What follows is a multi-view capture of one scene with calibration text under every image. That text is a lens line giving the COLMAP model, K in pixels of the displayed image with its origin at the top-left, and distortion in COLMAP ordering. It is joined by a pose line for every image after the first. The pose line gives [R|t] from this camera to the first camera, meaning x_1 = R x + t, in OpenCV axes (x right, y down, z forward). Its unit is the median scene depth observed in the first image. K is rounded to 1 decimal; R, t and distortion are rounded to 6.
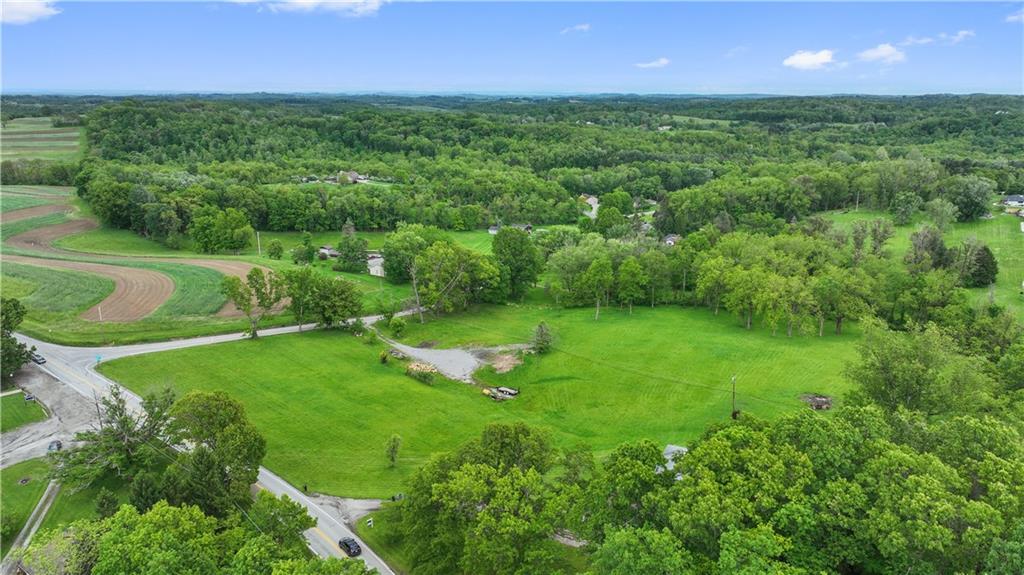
lens RADIAL K [[719.2, 0, 506.9], [0, 719.2, 288.1], [0, 0, 1]] dist [0.004481, 0.003488]
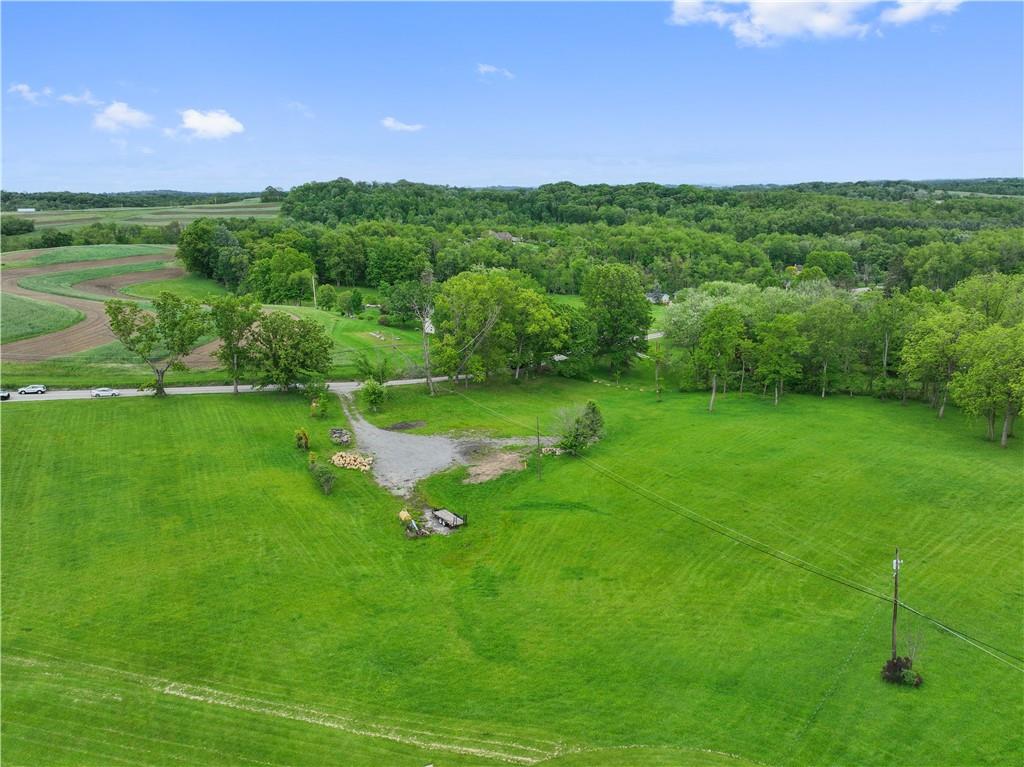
lens RADIAL K [[729.5, 0, 512.0], [0, 729.5, 383.5], [0, 0, 1]] dist [0.002363, 0.002923]
pose [[0.950761, 0.059048, -0.304248, 0.134298], [-0.060370, 0.998163, 0.005068, 0.026266], [0.303988, 0.013549, 0.952579, 0.337643]]
